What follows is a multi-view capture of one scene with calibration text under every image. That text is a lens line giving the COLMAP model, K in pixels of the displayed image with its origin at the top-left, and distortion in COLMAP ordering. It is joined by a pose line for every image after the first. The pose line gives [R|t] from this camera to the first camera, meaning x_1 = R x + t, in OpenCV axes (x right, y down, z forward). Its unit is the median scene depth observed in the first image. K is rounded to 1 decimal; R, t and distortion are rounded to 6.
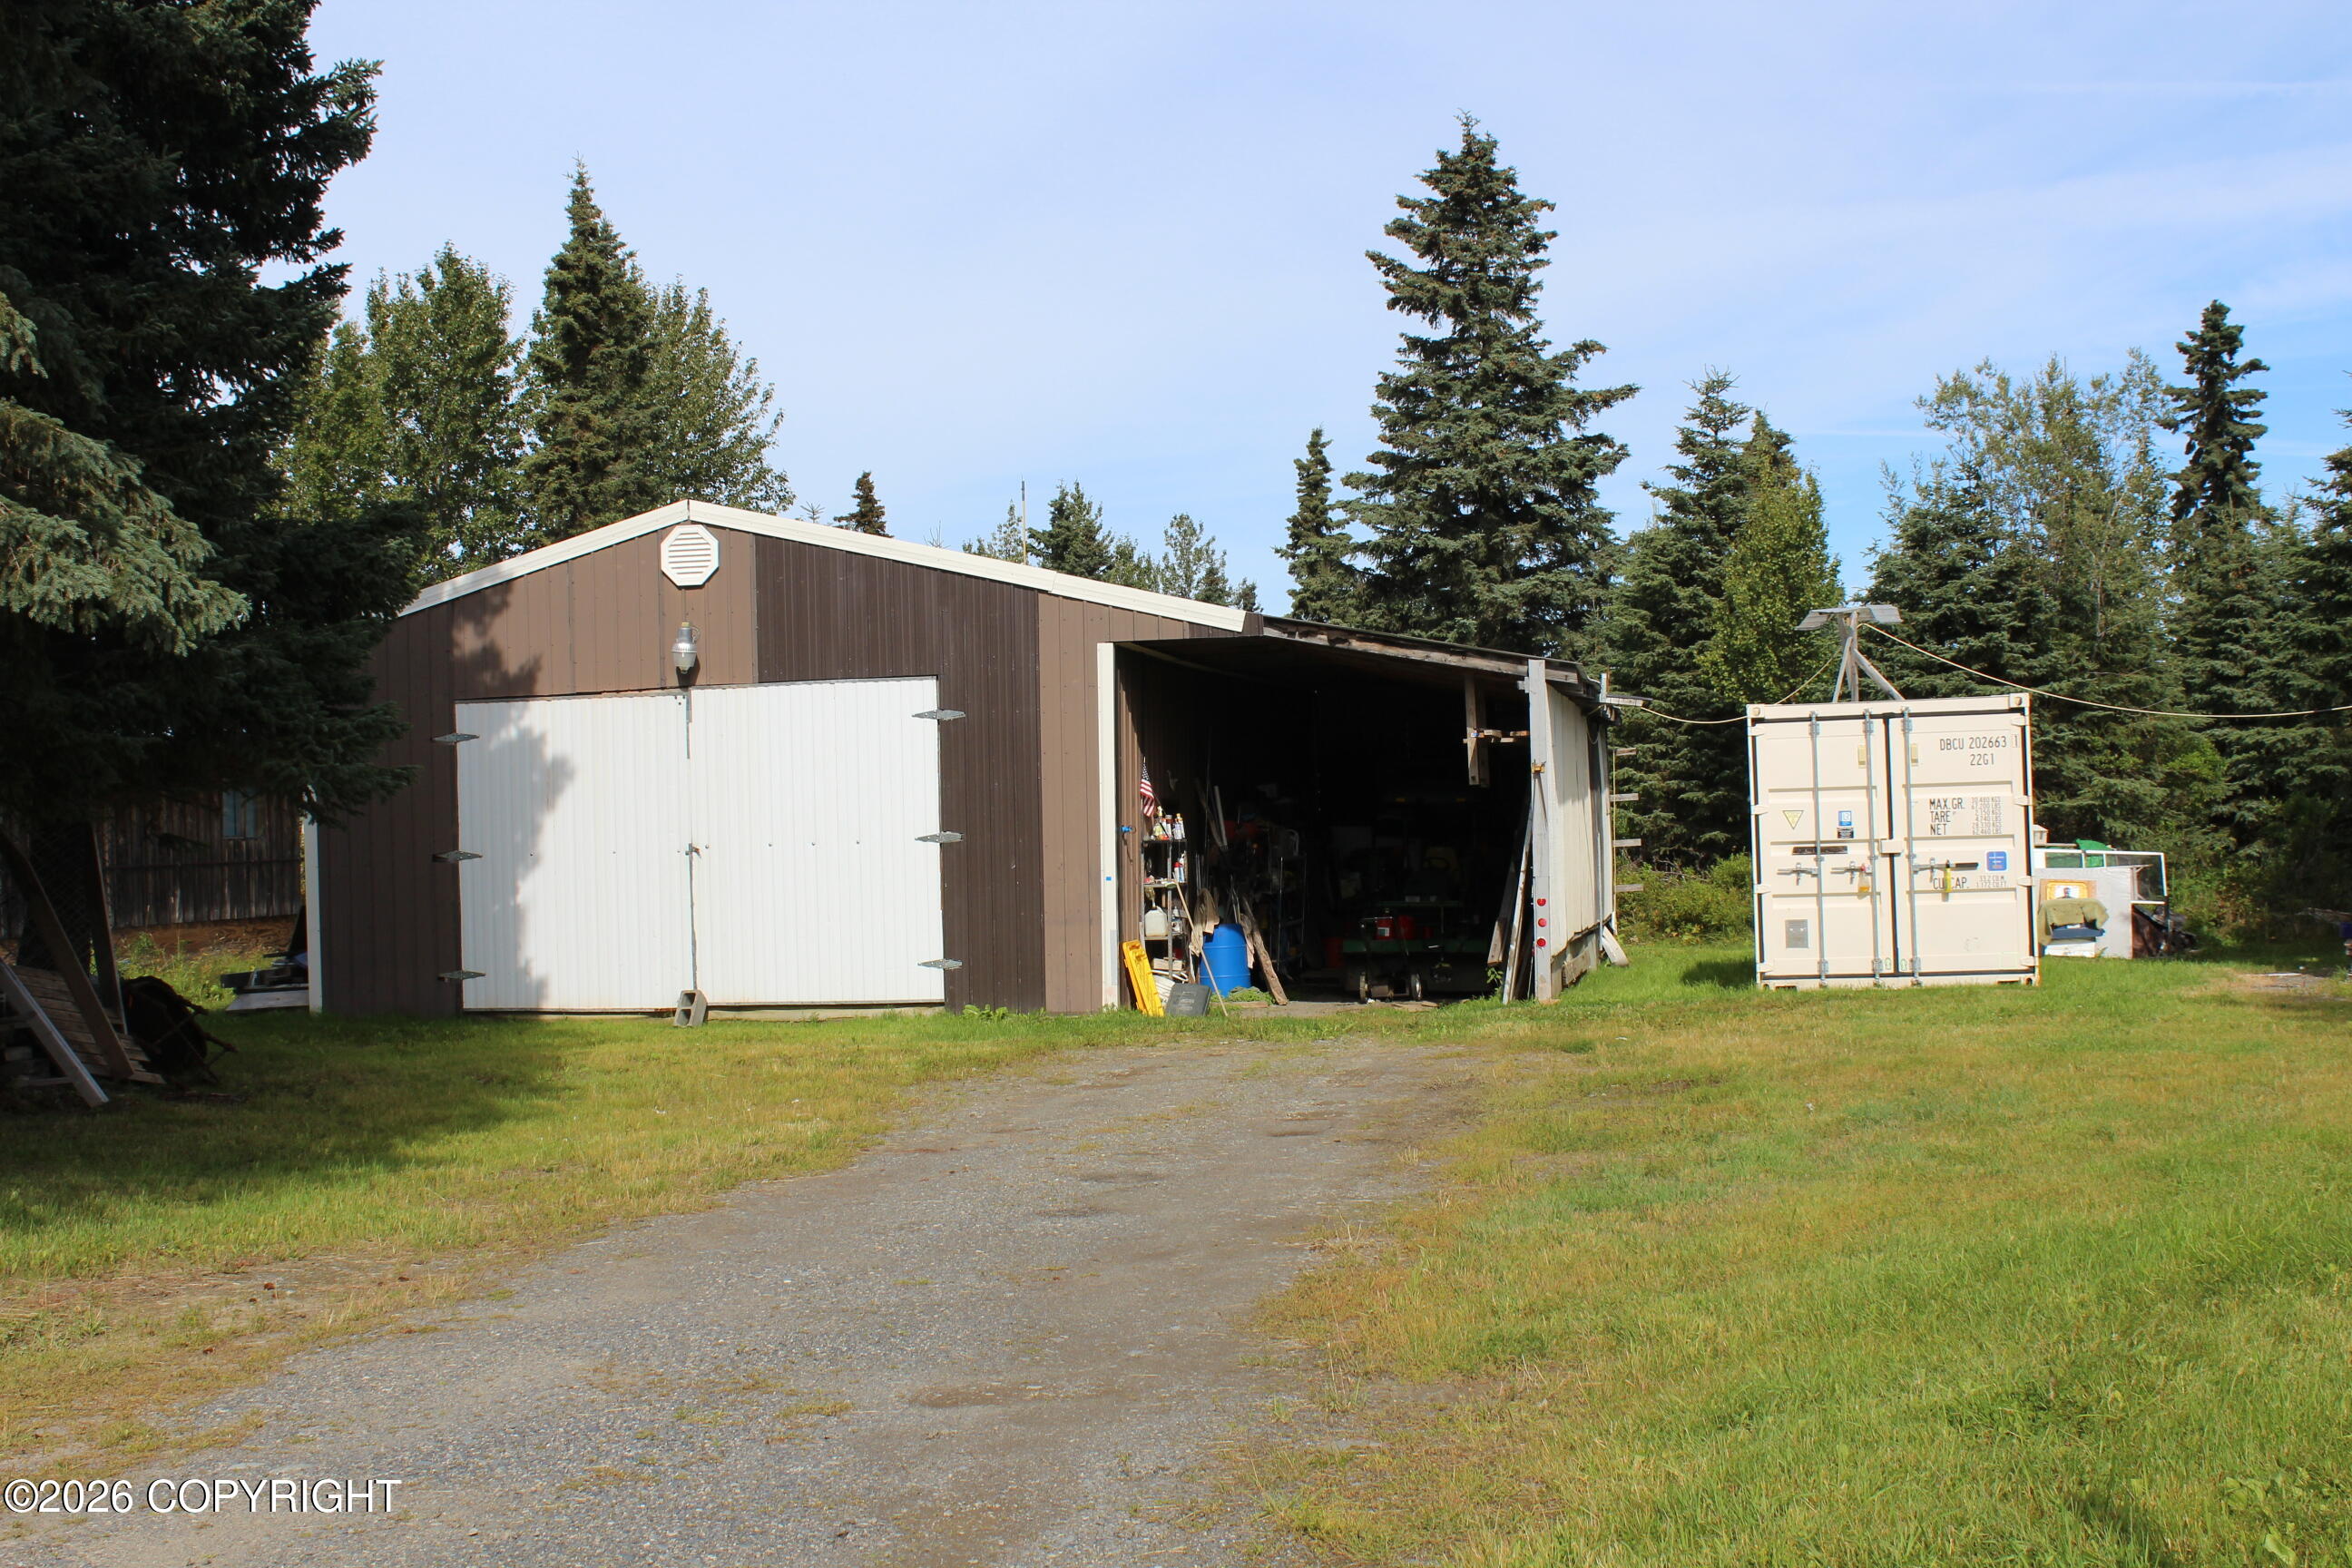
lens RADIAL K [[2632.4, 0, 1171.1], [0, 2632.4, 779.9], [0, 0, 1]] dist [-0.072701, 0.000000]
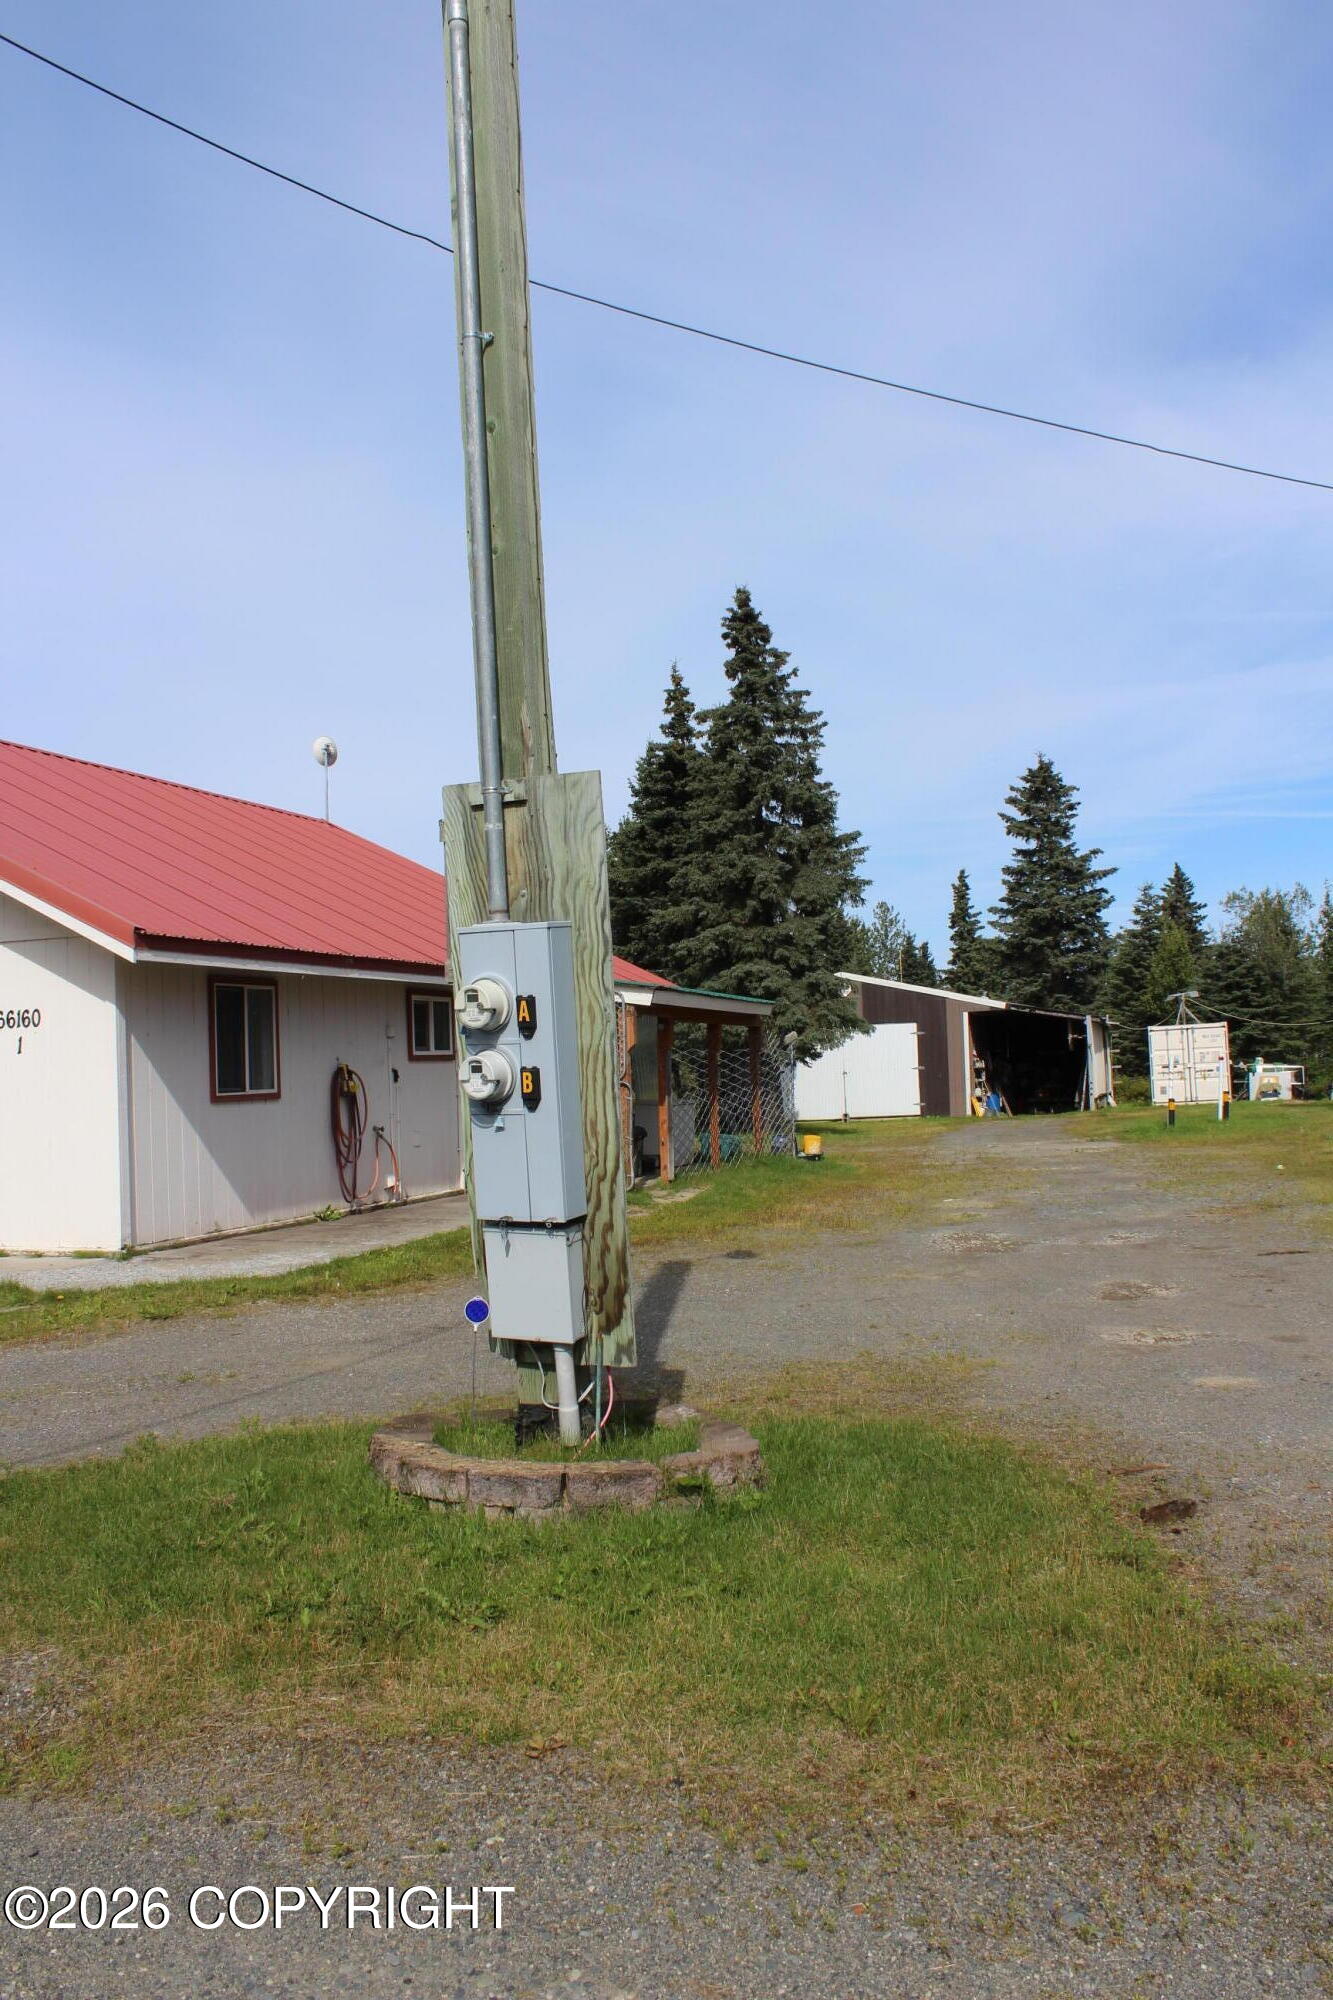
lens RADIAL K [[1680.6, 0, 654.9], [0, 1680.6, 983.8], [0, 0, 1]] dist [-0.165538, 0.143654]
pose [[0.994646, -0.020326, -0.101325, -0.136248], [0.017123, 0.999329, -0.032375, -0.015726], [0.101915, 0.030467, 0.994326, -0.820517]]
